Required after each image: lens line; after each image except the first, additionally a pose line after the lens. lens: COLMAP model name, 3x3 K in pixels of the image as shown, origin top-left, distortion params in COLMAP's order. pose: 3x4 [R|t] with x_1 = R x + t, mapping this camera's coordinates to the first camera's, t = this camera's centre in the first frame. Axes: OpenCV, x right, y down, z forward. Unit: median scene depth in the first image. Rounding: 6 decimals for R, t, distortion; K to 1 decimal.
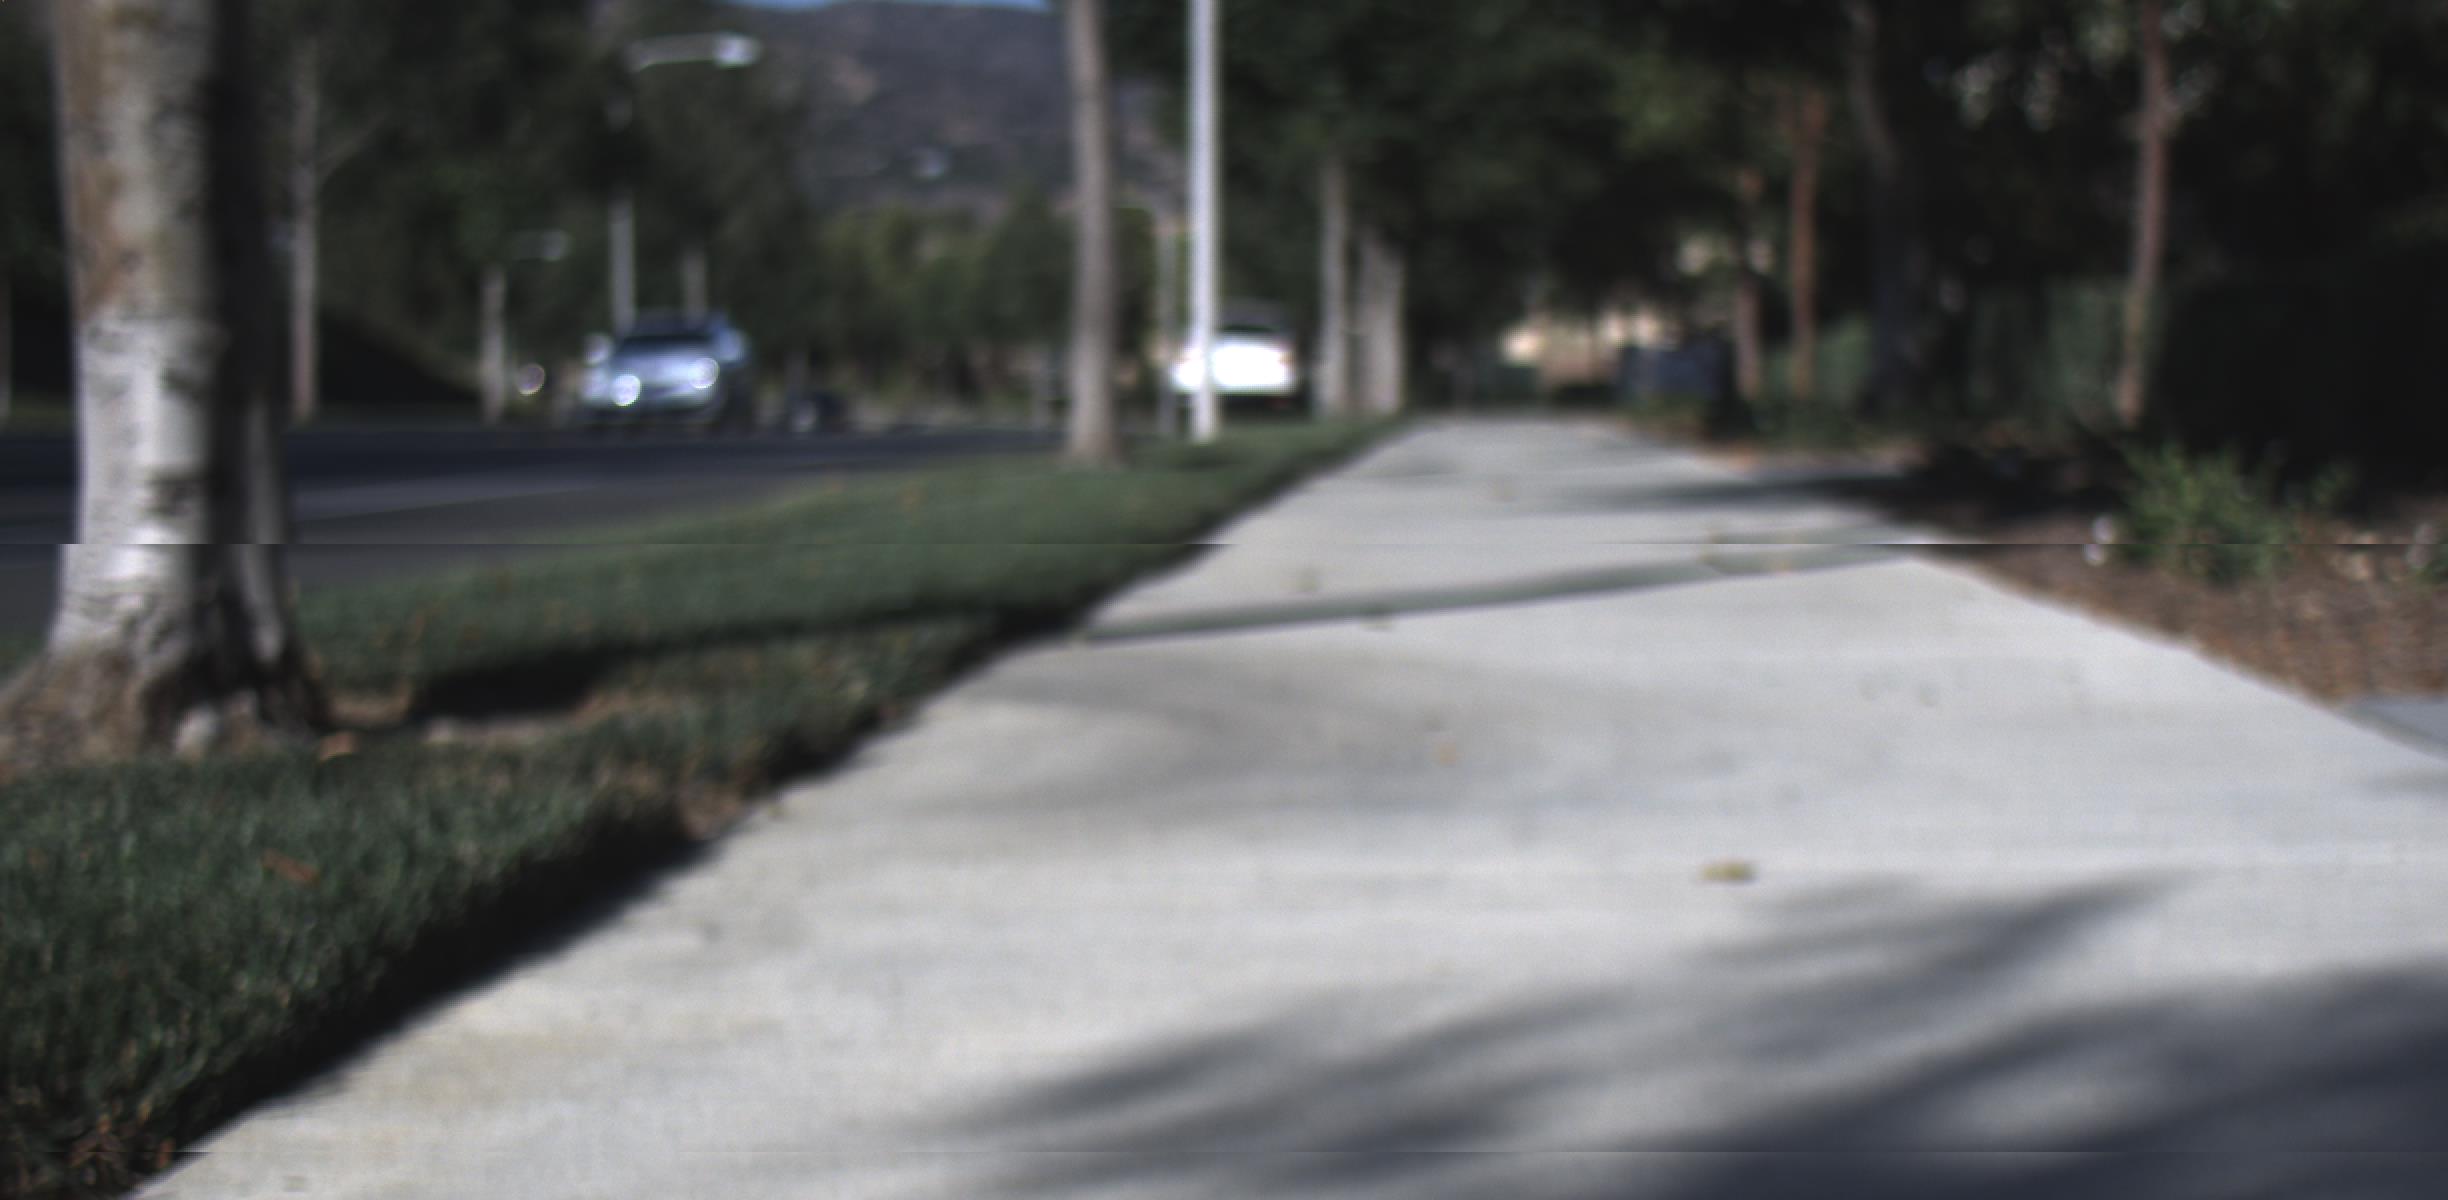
lens RADIAL K [[5400.3, 0, 1227.6], [0, 5400.3, 778.4], [0, 0, 1]] dist [-0.042013, 2.179392]
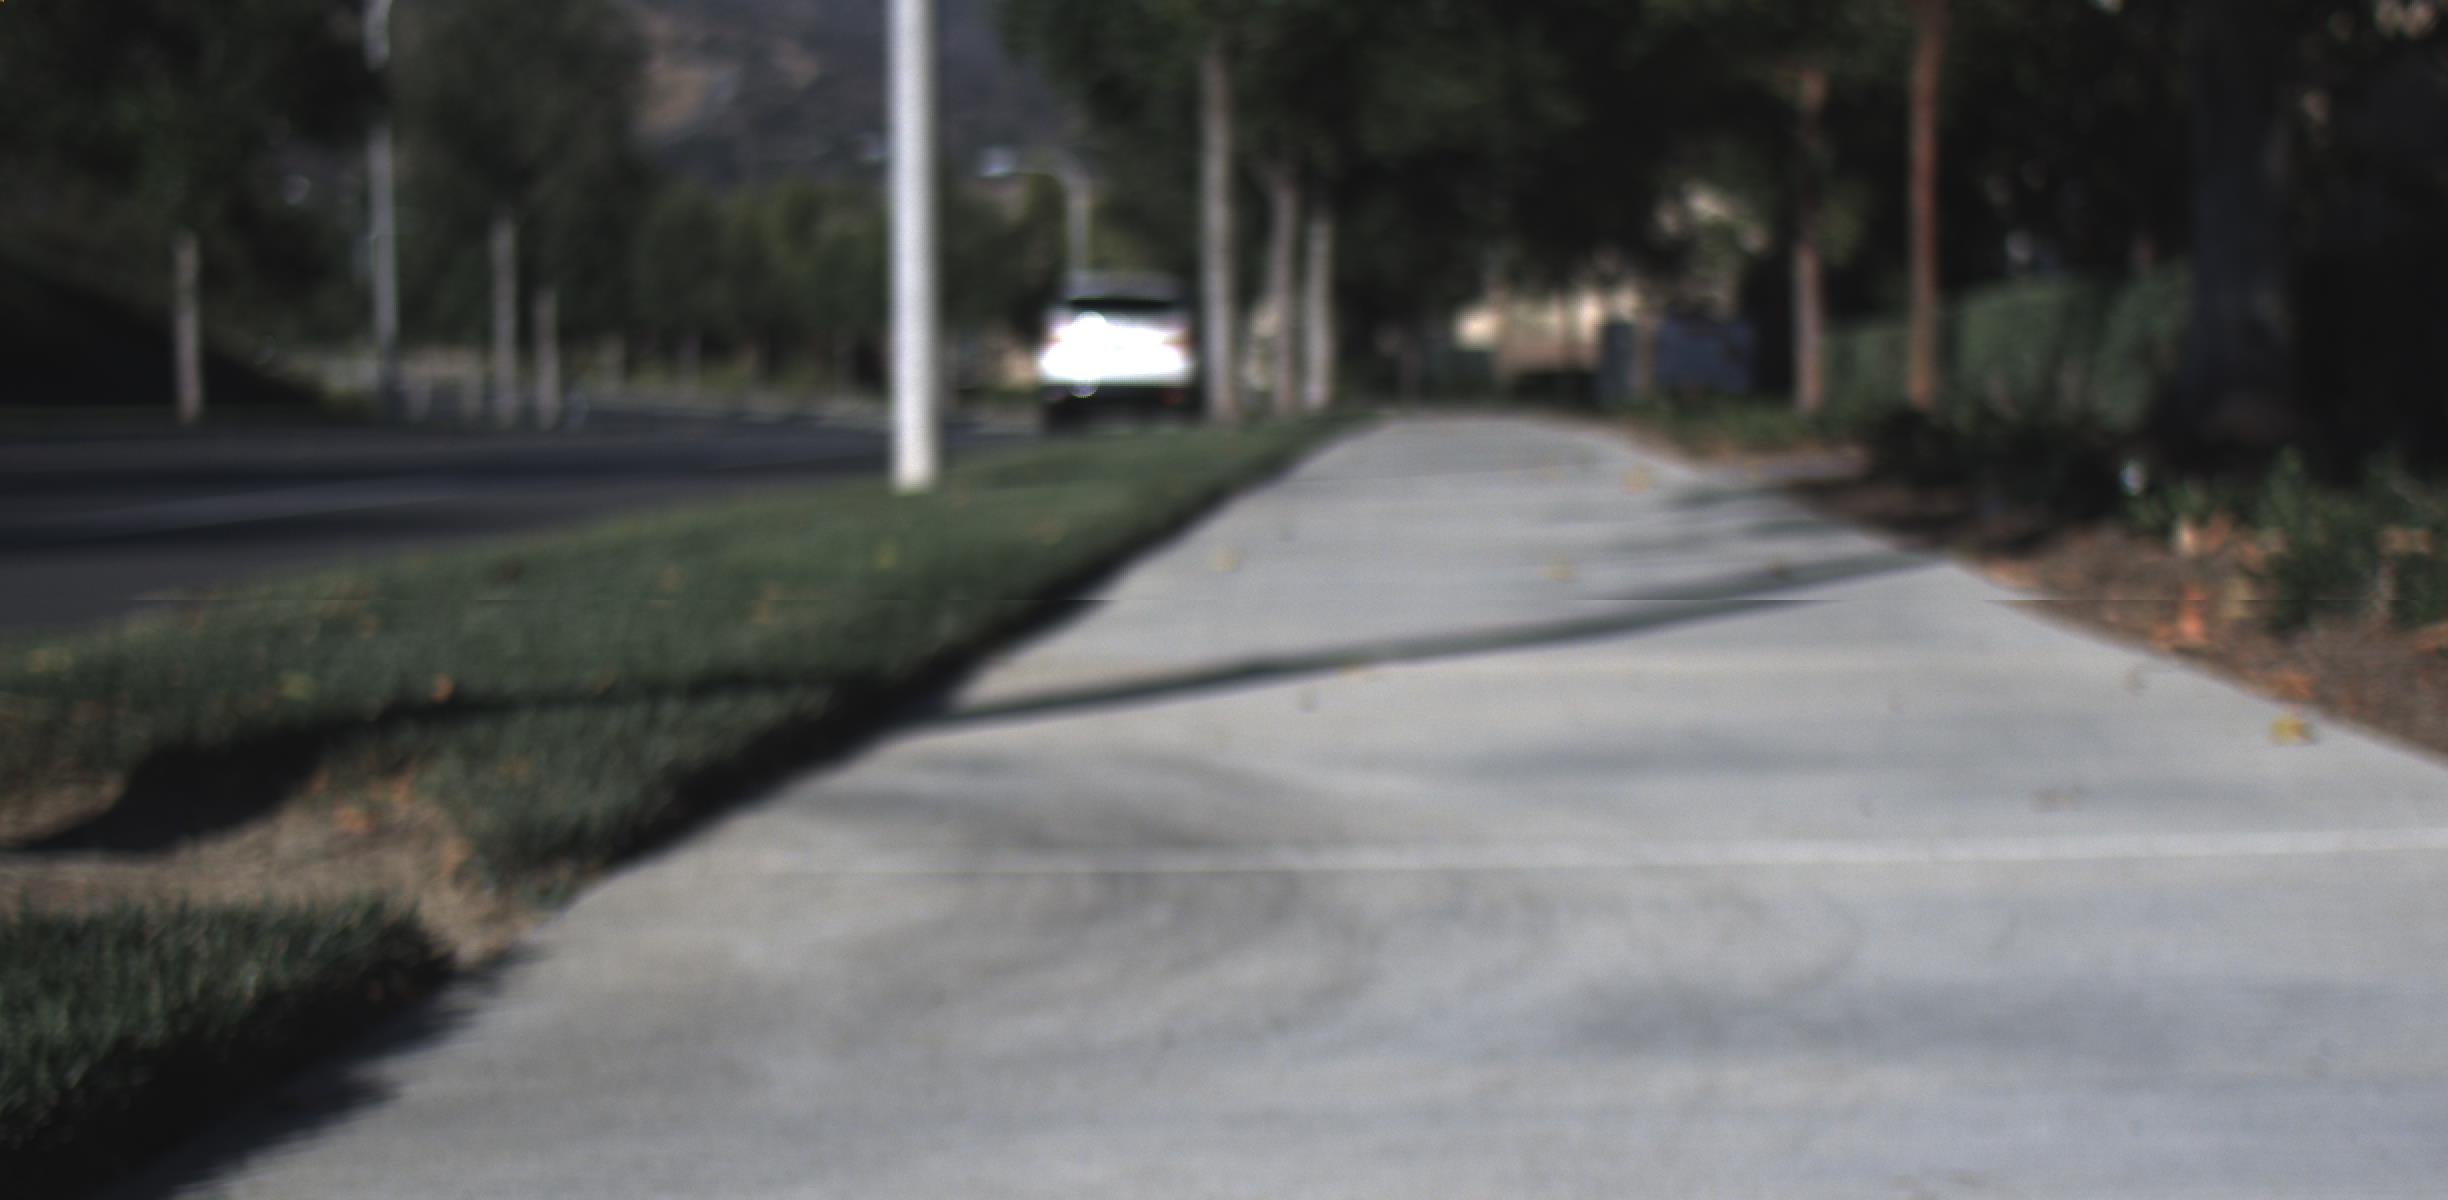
lens RADIAL K [[5400.3, 0, 1227.6], [0, 5400.3, 778.4], [0, 0, 1]] dist [-0.042013, 2.179392]
pose [[0.999953, -0.001953, 0.009468, 0.011142], [0.001928, 0.999995, 0.002629, -0.018212], [-0.009473, -0.002611, 0.999952, 0.239103]]
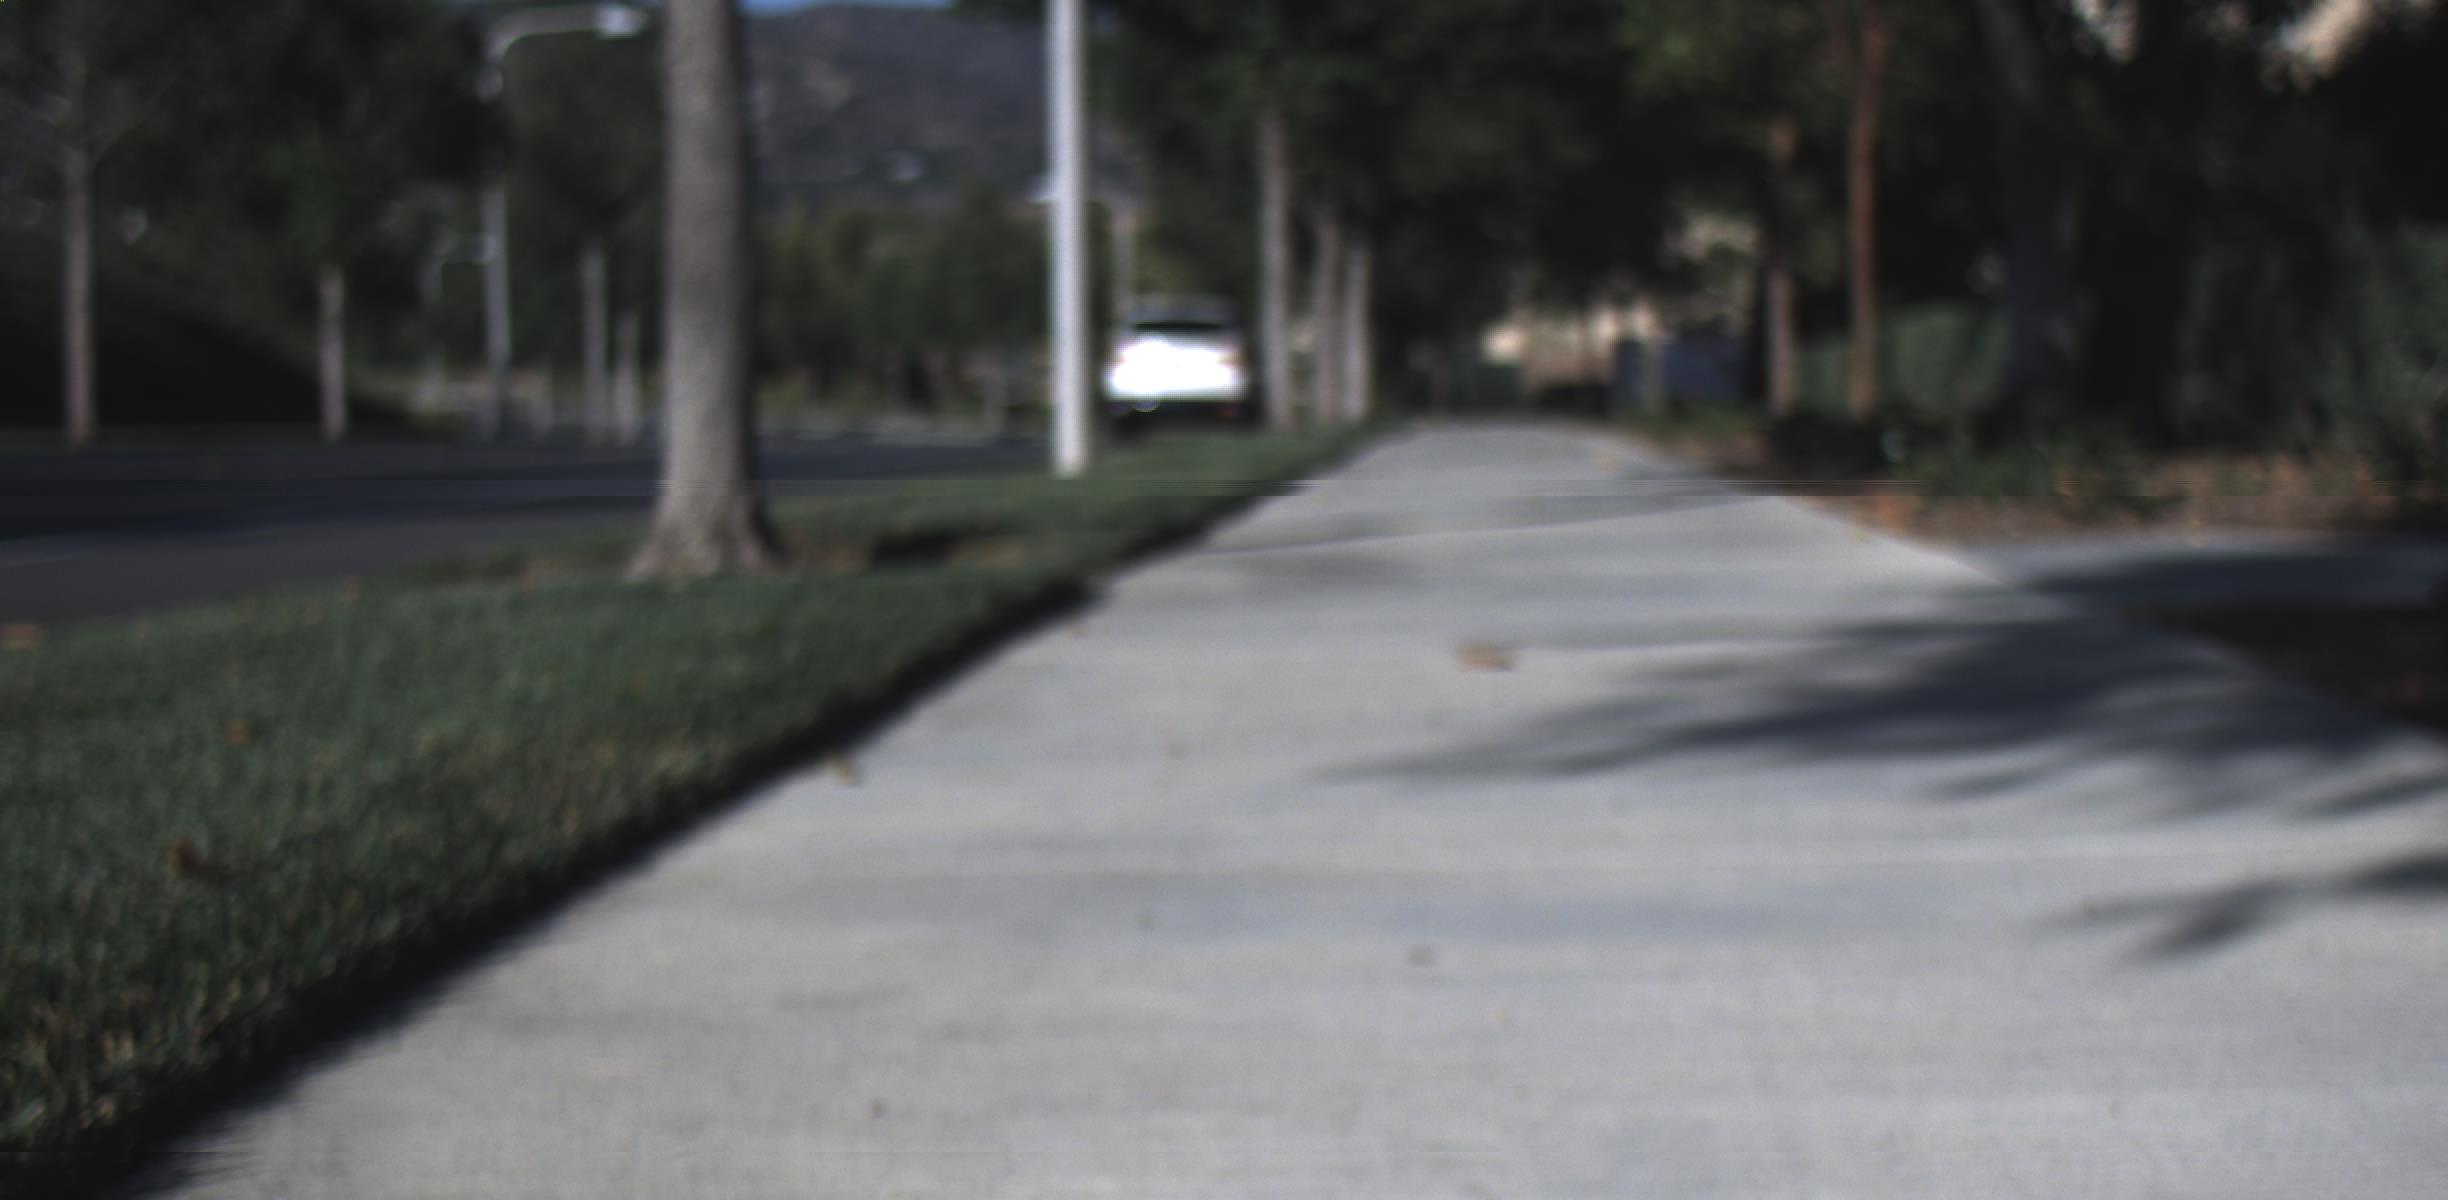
lens RADIAL K [[5400.3, 0, 1227.6], [0, 5400.3, 778.4], [0, 0, 1]] dist [-0.042013, 2.179392]
pose [[0.999963, -0.007937, 0.003214, 0.007157], [0.007939, 0.999968, -0.000482, -0.010868], [-0.003210, 0.000507, 0.999995, 0.143563]]
